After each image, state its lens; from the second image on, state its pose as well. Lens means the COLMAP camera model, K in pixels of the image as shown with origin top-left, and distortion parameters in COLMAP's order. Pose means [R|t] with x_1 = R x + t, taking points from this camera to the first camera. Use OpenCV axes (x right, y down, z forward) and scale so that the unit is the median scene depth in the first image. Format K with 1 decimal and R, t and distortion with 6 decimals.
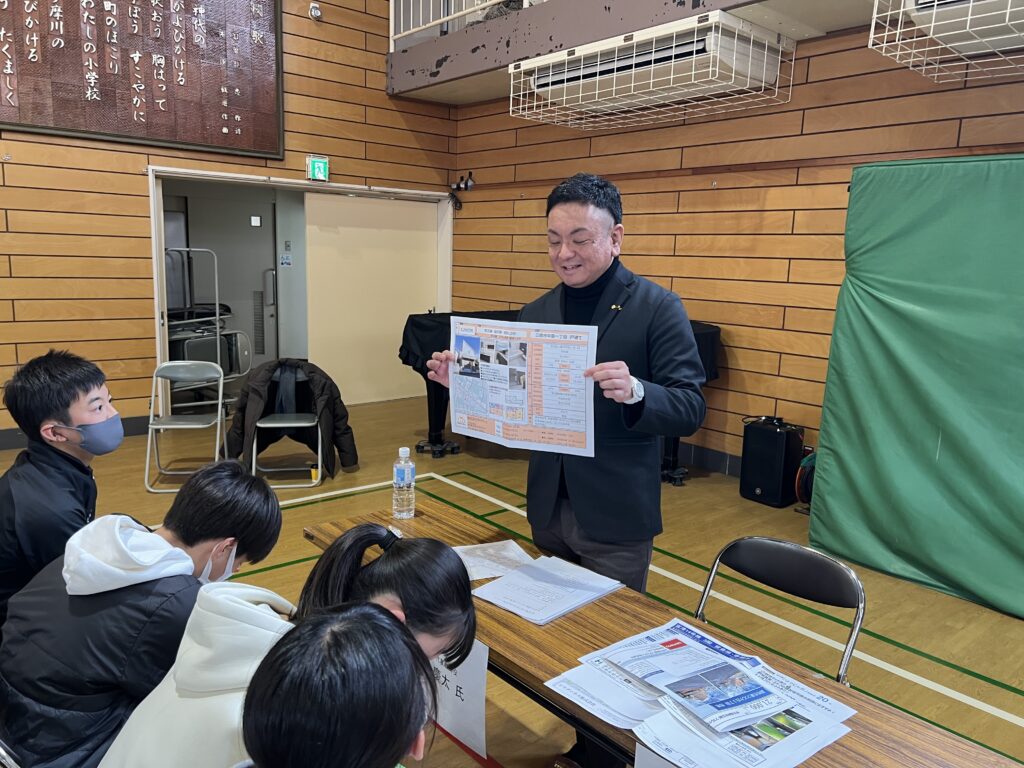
lens RADIAL K [[784.8, 0, 512.0], [0, 784.8, 384.0], [0, 0, 1]] dist [0.008497, -0.000679]
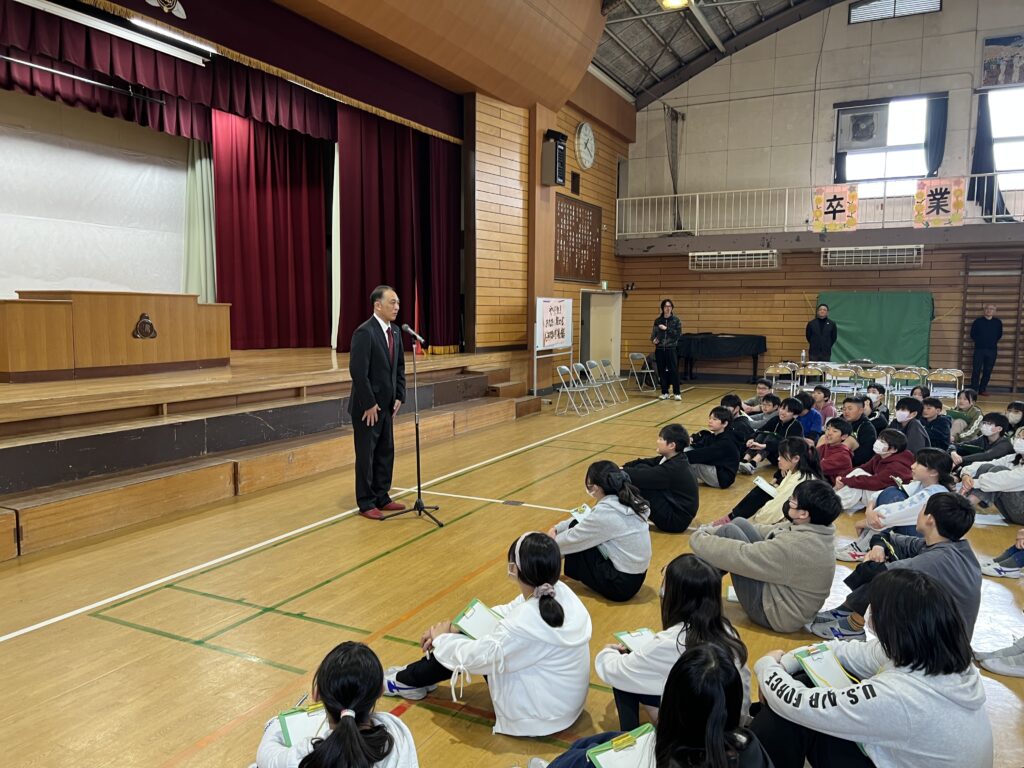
lens RADIAL K [[769.2, 0, 512.0], [0, 769.2, 384.0], [0, 0, 1]] dist [-0.002847, -0.011116]
pose [[0.915902, -0.070430, 0.395175, -1.955535], [0.094321, 0.994684, -0.041329, 0.159235], [-0.390163, 0.075127, 0.917676, -1.495101]]
